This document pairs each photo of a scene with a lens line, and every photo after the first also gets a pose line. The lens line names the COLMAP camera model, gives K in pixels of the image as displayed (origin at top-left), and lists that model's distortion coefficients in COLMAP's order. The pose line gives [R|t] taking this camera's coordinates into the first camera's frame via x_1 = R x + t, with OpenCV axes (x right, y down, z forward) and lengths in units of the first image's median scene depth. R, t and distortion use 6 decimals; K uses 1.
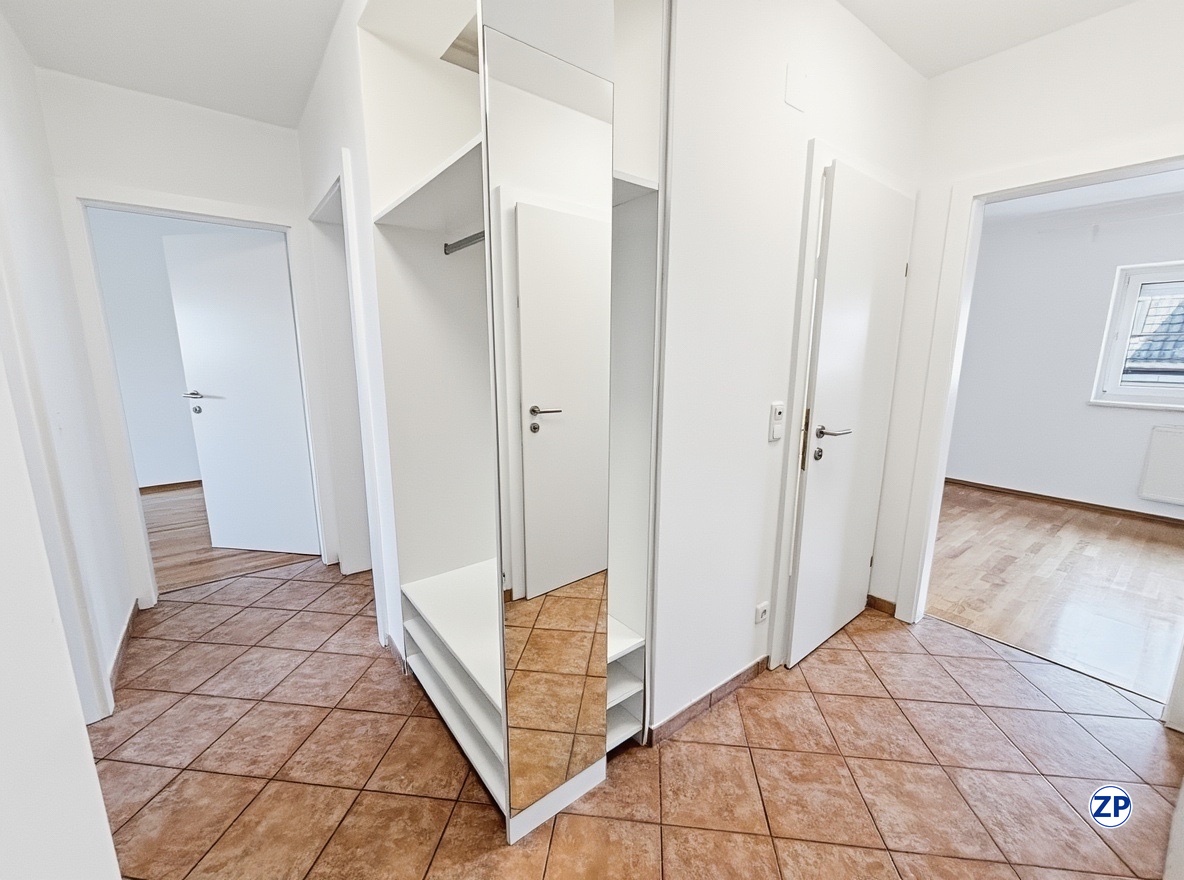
lens RADIAL K [[477.7, 0, 592.0], [0, 477.7, 440.0], [0, 0, 1]] dist [-0.001094, -0.000179]
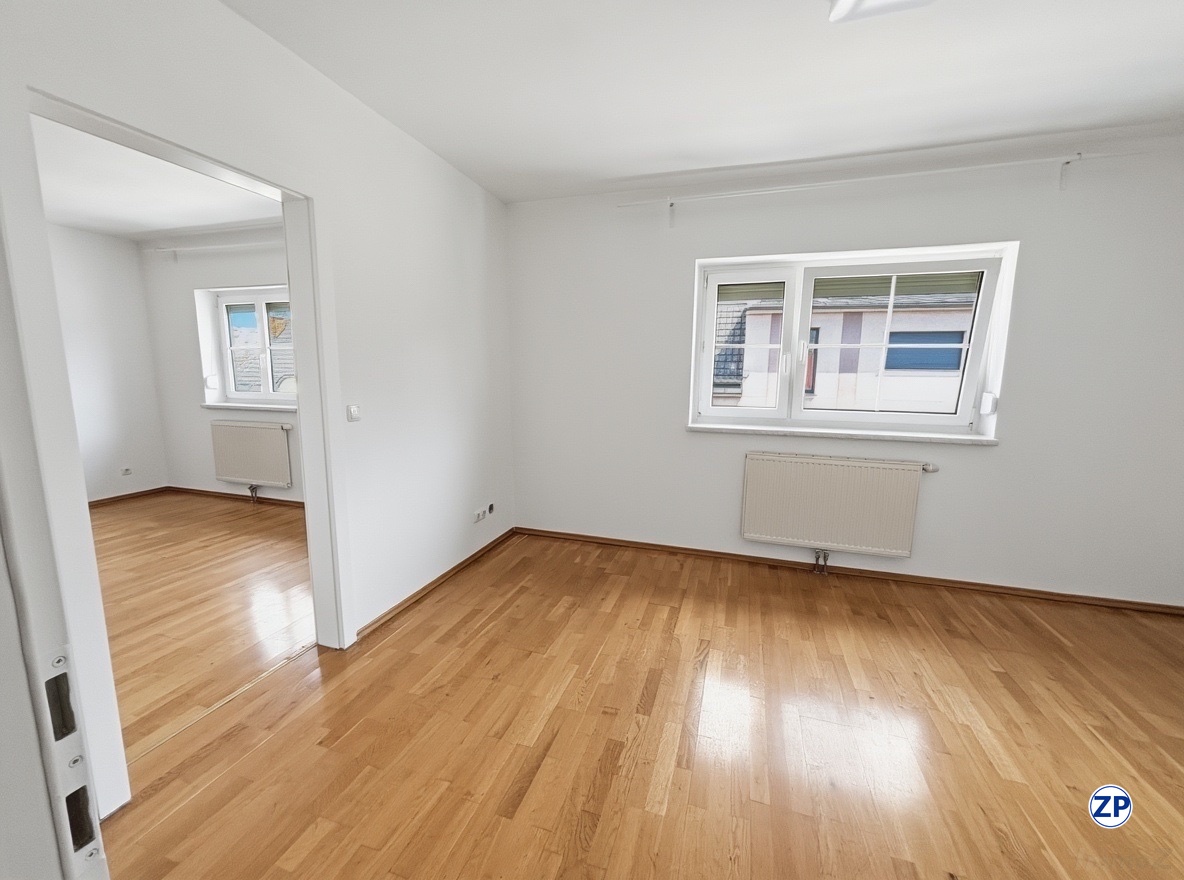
lens RADIAL K [[471.4, 0, 592.0], [0, 471.4, 440.0], [0, 0, 1]] dist [0.023910, -0.000145]
pose [[0.821880, -0.081501, 0.563800, 0.479187], [0.102488, 0.994718, -0.005608, -0.075002], [-0.560366, 0.062392, 0.825892, 0.454299]]
